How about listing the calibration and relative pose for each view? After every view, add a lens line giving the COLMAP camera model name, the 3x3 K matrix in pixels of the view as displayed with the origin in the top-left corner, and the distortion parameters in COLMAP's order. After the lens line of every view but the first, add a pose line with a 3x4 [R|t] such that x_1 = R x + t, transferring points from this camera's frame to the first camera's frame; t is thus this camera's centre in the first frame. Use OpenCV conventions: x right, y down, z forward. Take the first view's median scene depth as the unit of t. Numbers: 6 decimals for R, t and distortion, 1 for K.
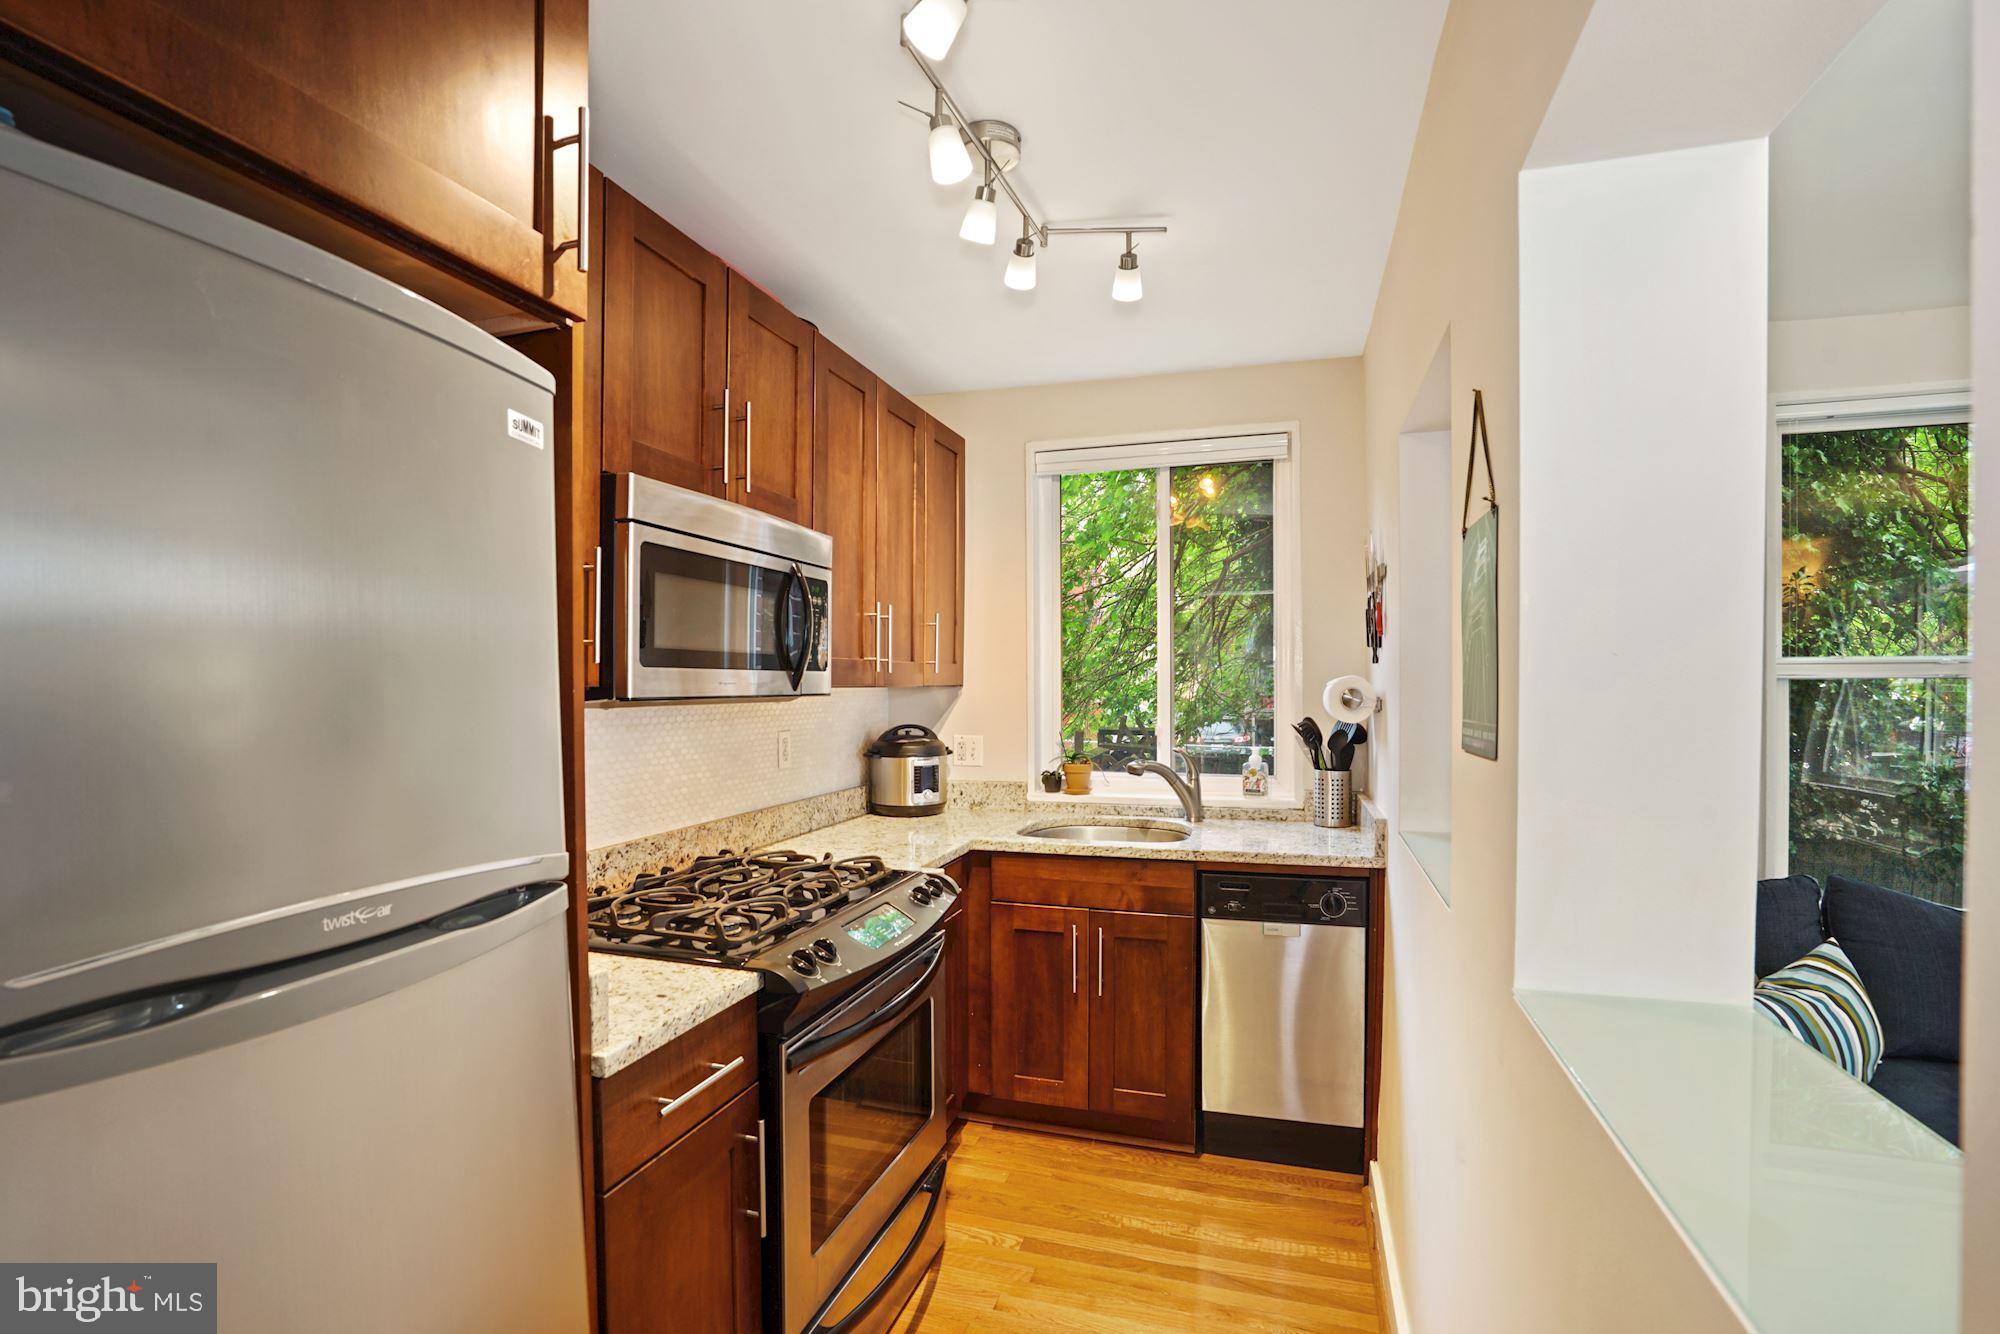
lens RADIAL K [[929.2, 0, 987.9], [0, 929.2, 697.3], [0, 0, 1]] dist [-0.046870, 0.016001]
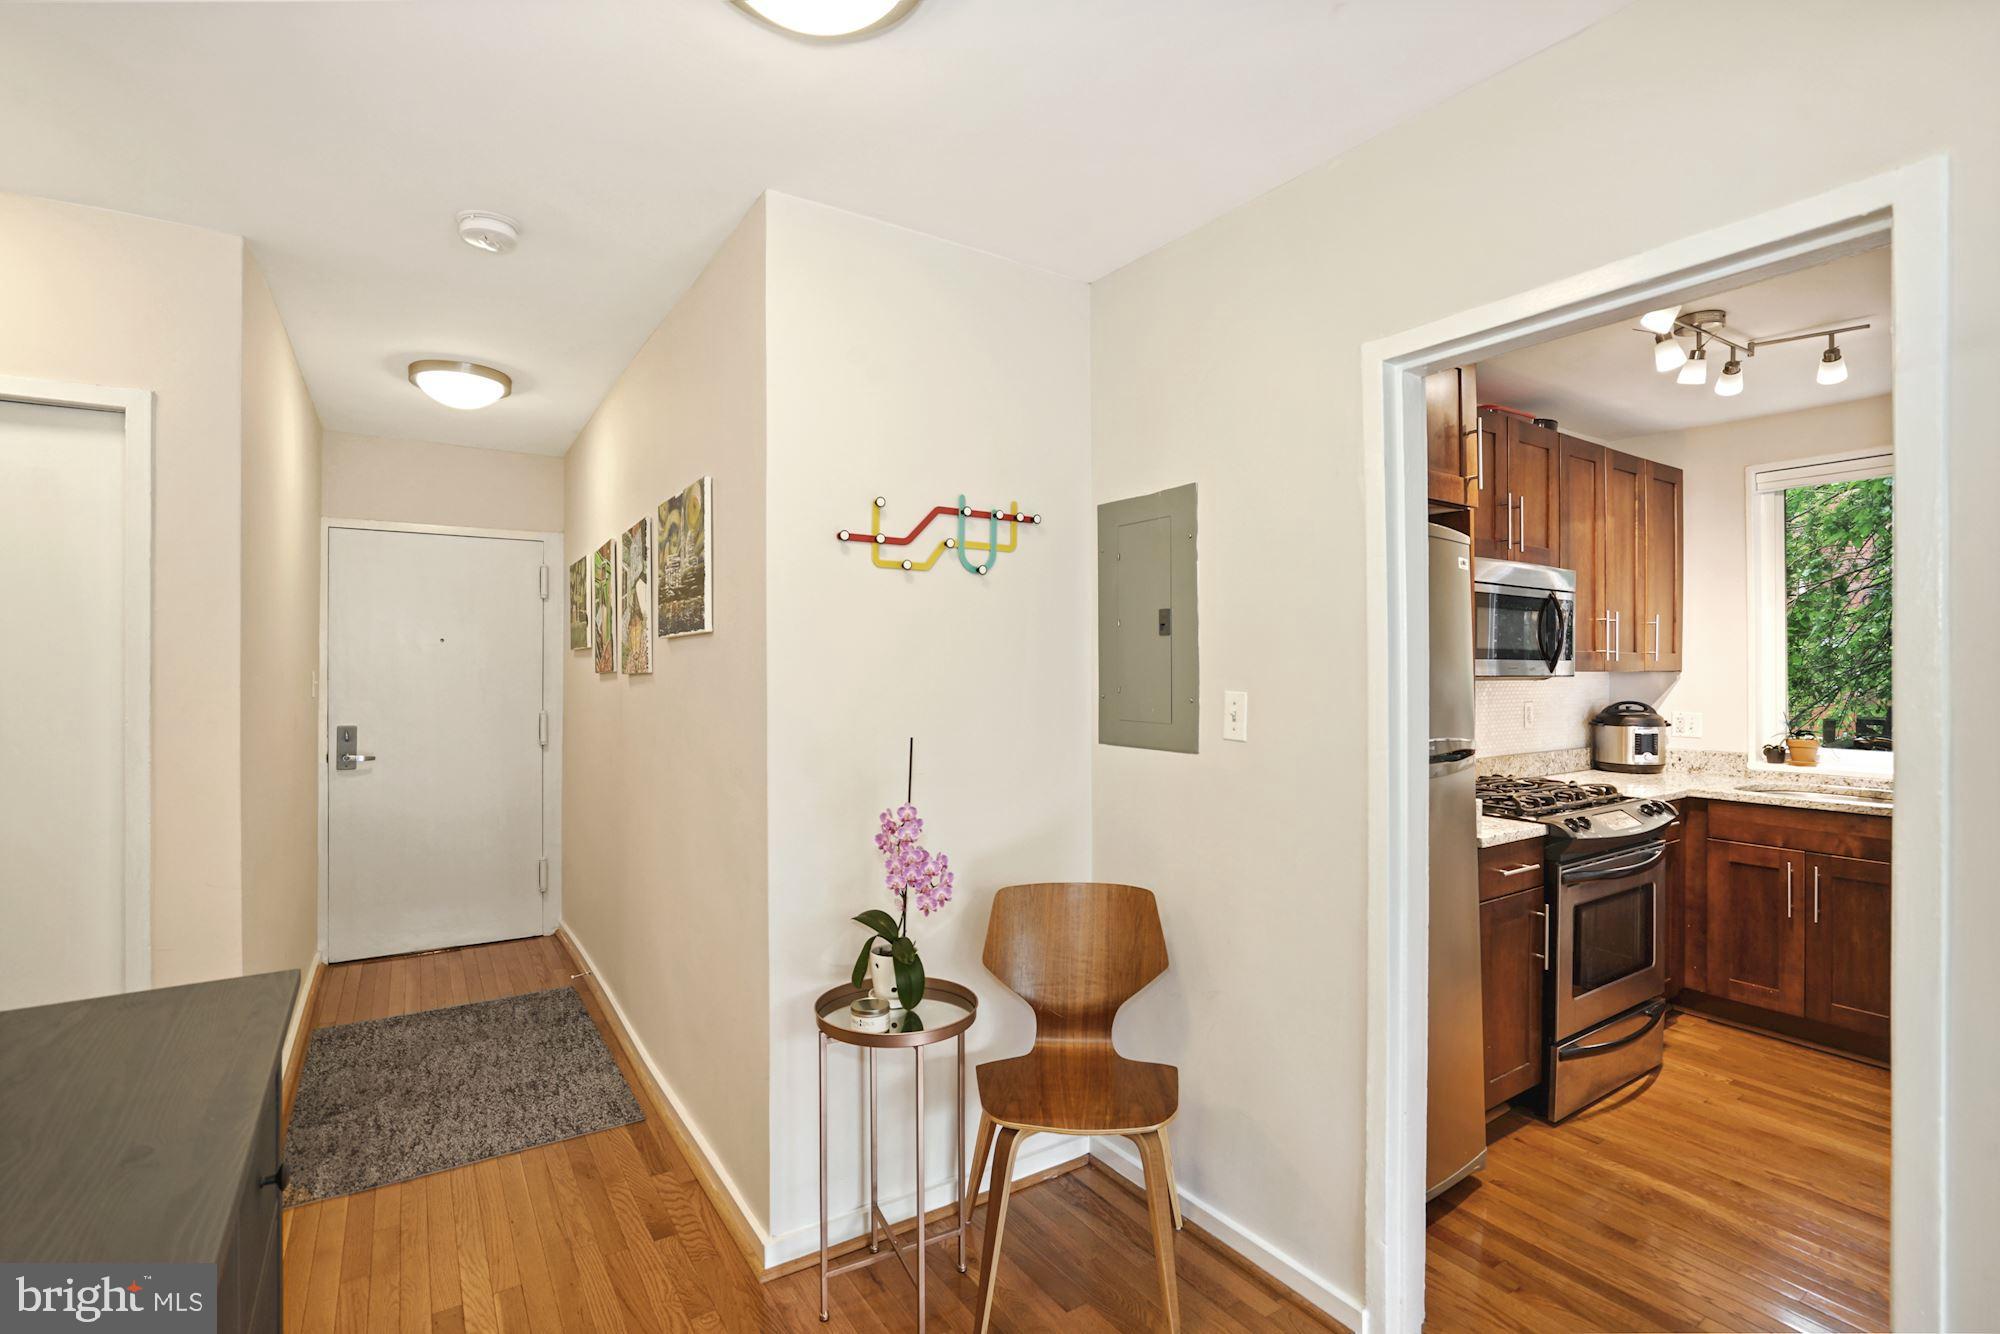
lens RADIAL K [[929.2, 0, 980.6], [0, 929.2, 655.1], [0, 0, 1]] dist [-0.046870, 0.016001]
pose [[0.775079, -0.000426, -0.631865, 0.017394], [-0.016055, 0.999664, -0.020368, 0.007788], [0.631661, 0.025931, 0.774811, -0.657798]]
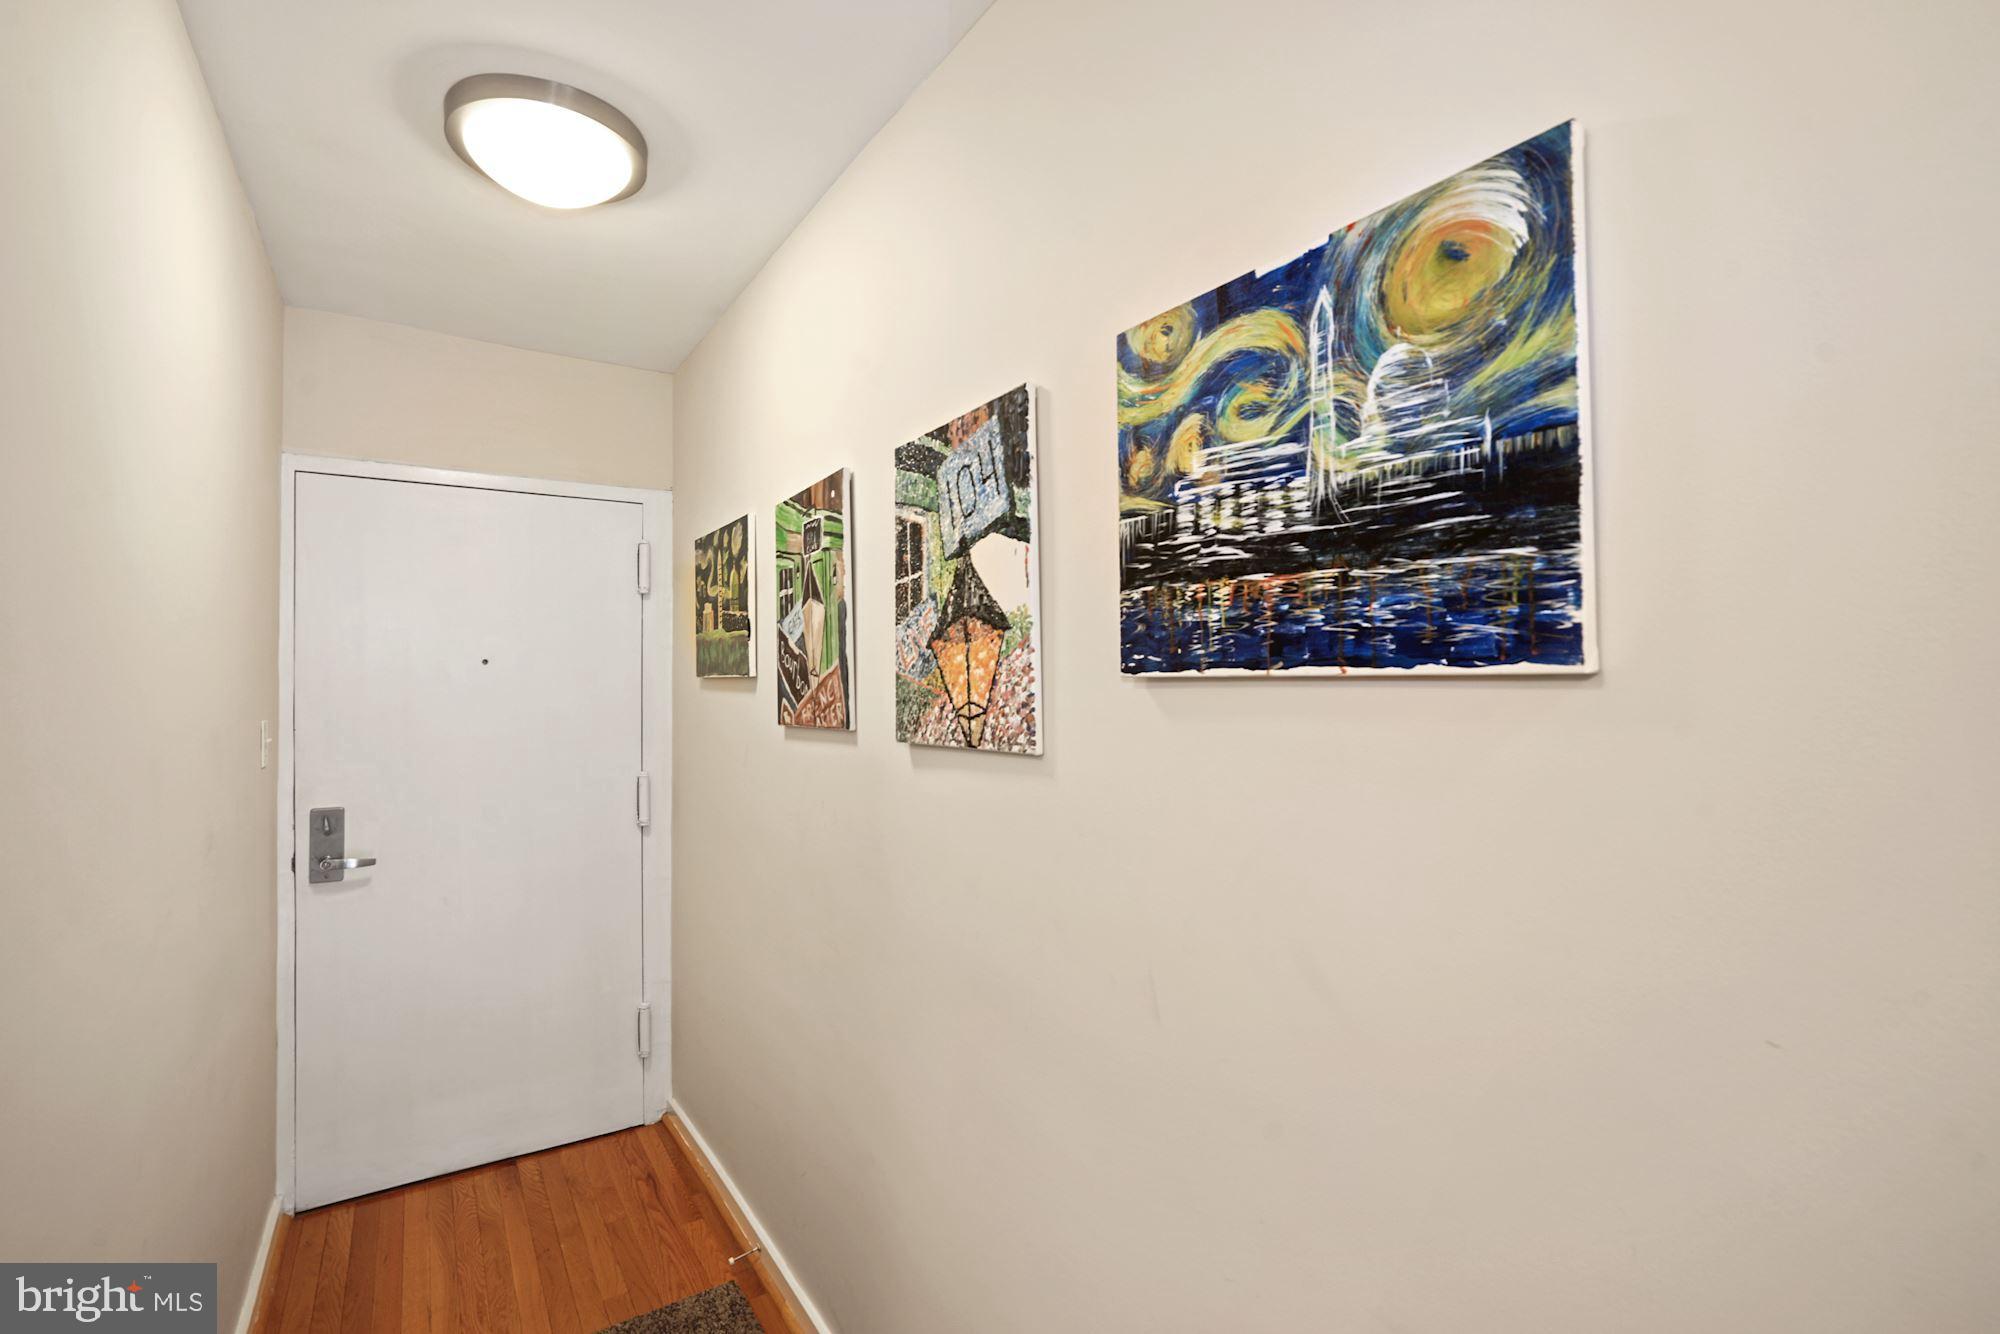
lens RADIAL K [[929.2, 0, 988.5], [0, 929.2, 656.7], [0, 0, 1]] dist [-0.046870, 0.016001]
pose [[0.778043, -0.005445, -0.628187, -0.731487], [-0.013286, 0.999596, -0.025120, -0.025002], [0.628070, 0.027890, 0.777657, -0.423798]]
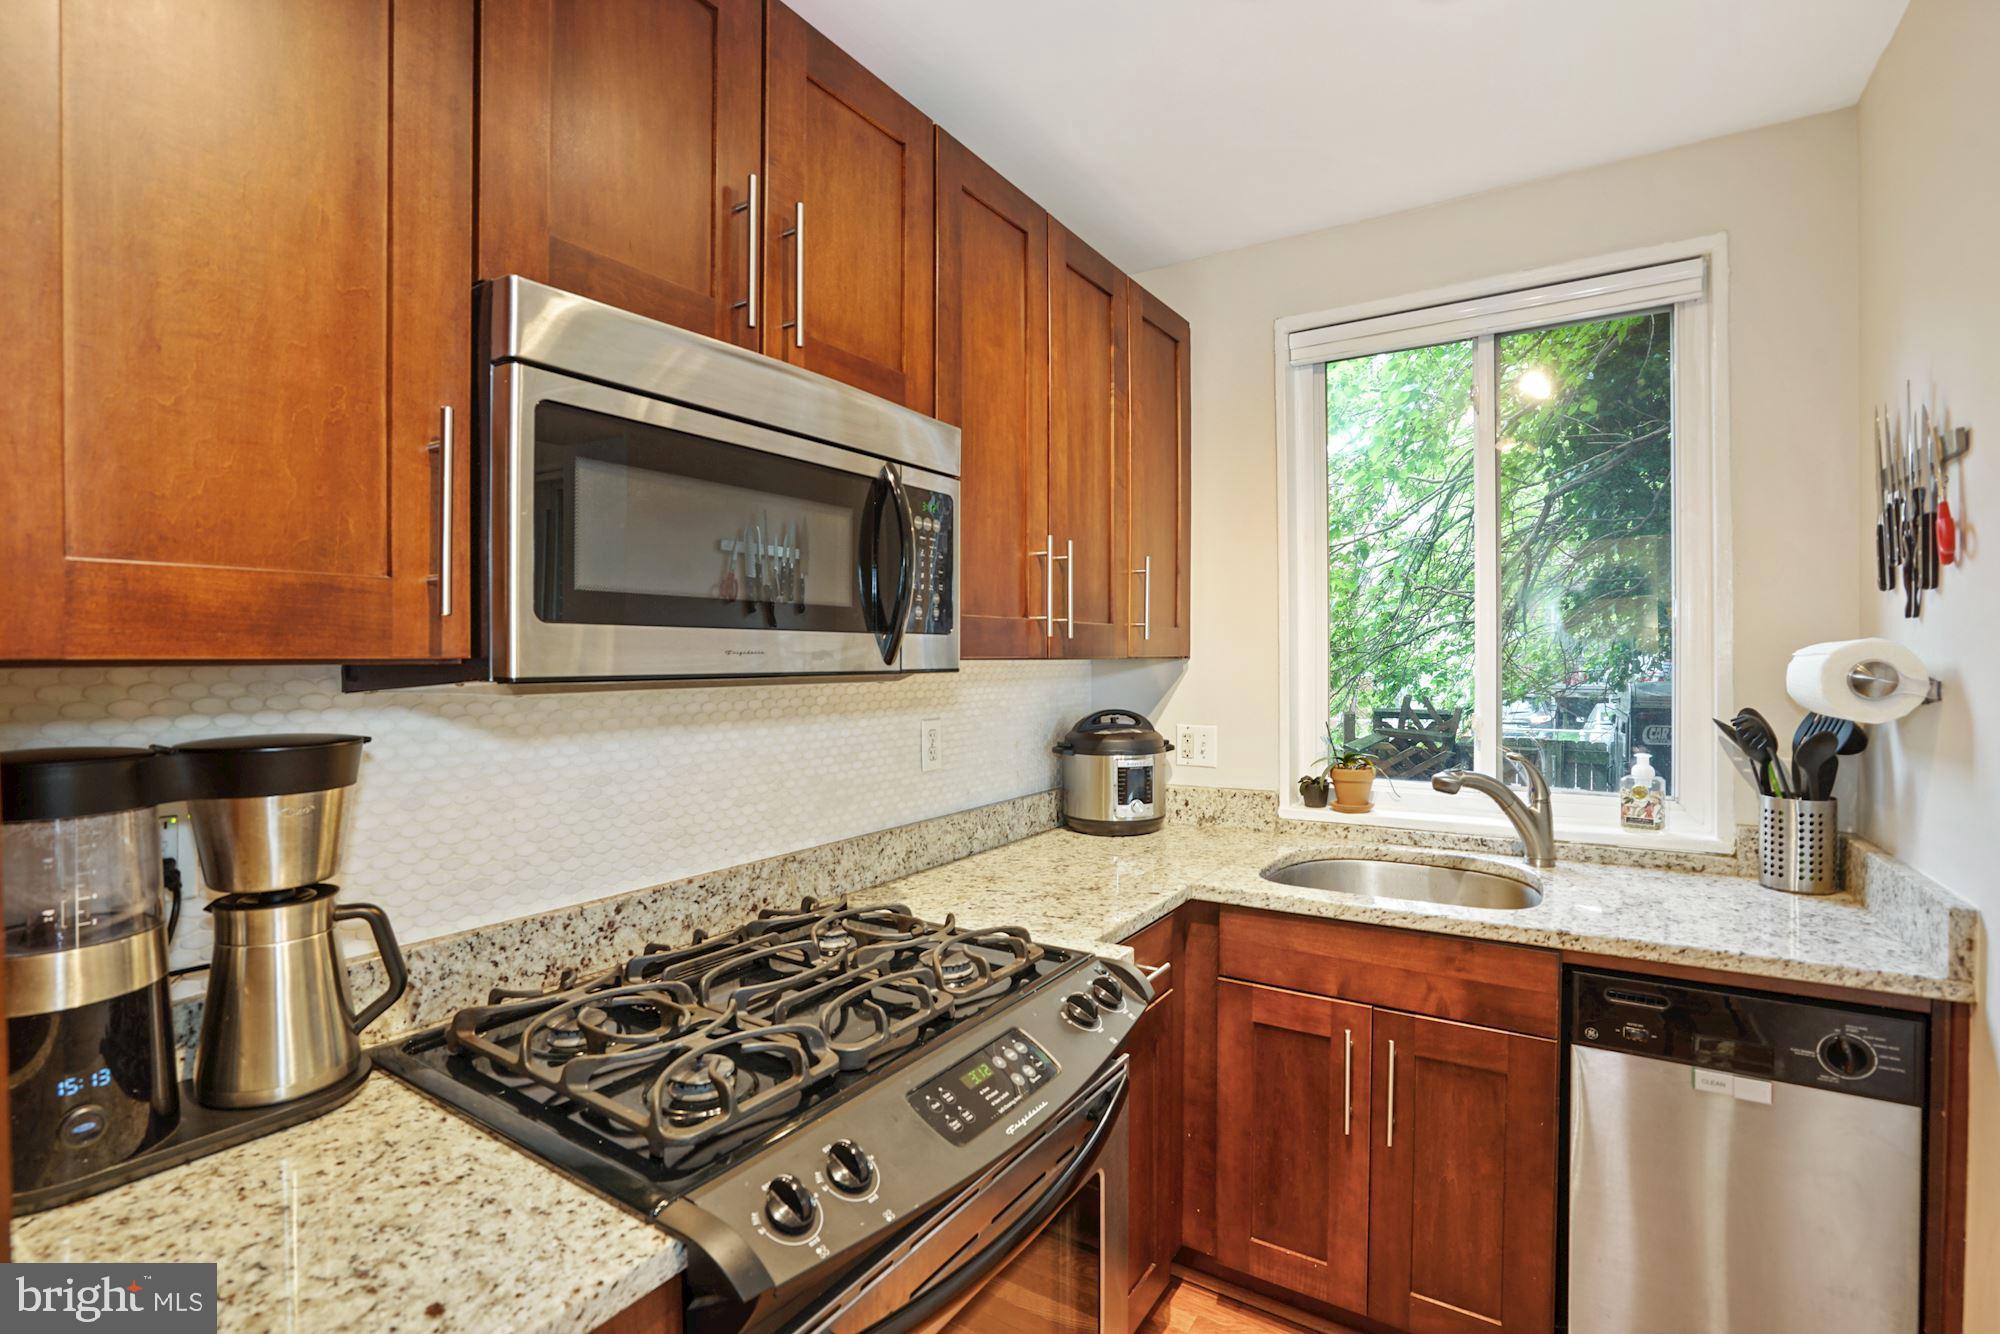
lens RADIAL K [[929.2, 0, 996.3], [0, 929.2, 668.1], [0, 0, 1]] dist [-0.046870, 0.016001]
pose [[0.965429, 0.002158, -0.260656, 0.023362], [-0.002782, 0.999994, -0.002024, -0.003123], [0.260650, 0.002679, 0.965430, 0.326948]]
